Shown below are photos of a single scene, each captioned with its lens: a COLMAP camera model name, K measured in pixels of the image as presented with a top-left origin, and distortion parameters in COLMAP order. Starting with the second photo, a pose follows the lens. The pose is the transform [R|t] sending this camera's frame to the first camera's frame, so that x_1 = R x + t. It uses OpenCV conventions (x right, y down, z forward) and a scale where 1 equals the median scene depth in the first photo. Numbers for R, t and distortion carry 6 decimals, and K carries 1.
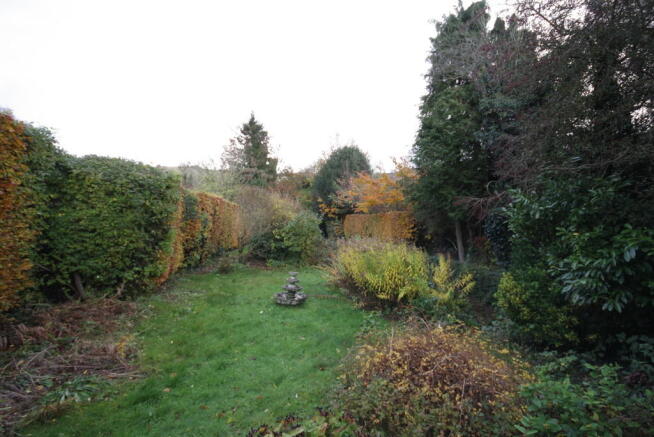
lens RADIAL K [[304.6, 0, 326.0], [0, 304.6, 217.5], [0, 0, 1]] dist [-0.004492, -0.000574]
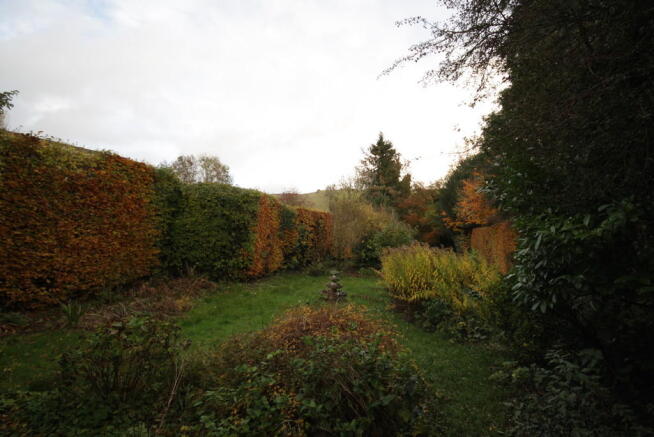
lens RADIAL K [[304.6, 0, 327.3], [0, 304.6, 218.1], [0, 0, 1]] dist [-0.004492, -0.000574]
pose [[0.885763, -0.025641, -0.463429, 0.250717], [-0.001062, 0.998358, -0.057270, 0.029516], [0.464137, 0.051220, 0.884282, -0.015480]]
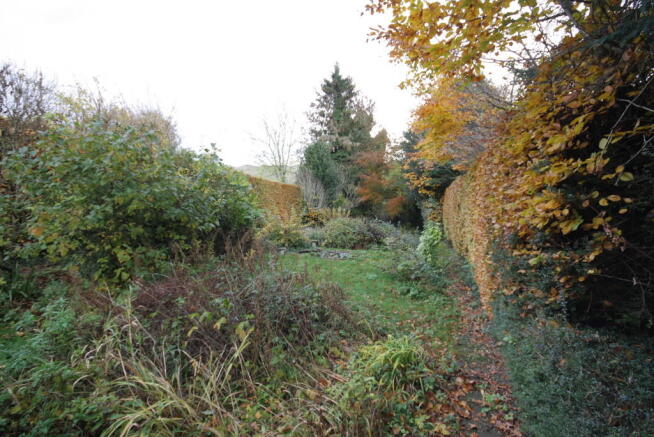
lens RADIAL K [[304.6, 0, 325.1], [0, 304.6, 214.9], [0, 0, 1]] dist [-0.004492, -0.000574]
pose [[0.889277, 0.017046, -0.457052, 0.298300], [-0.009473, 0.999777, 0.018856, 0.073325], [0.457272, -0.012439, 0.889240, 0.992954]]
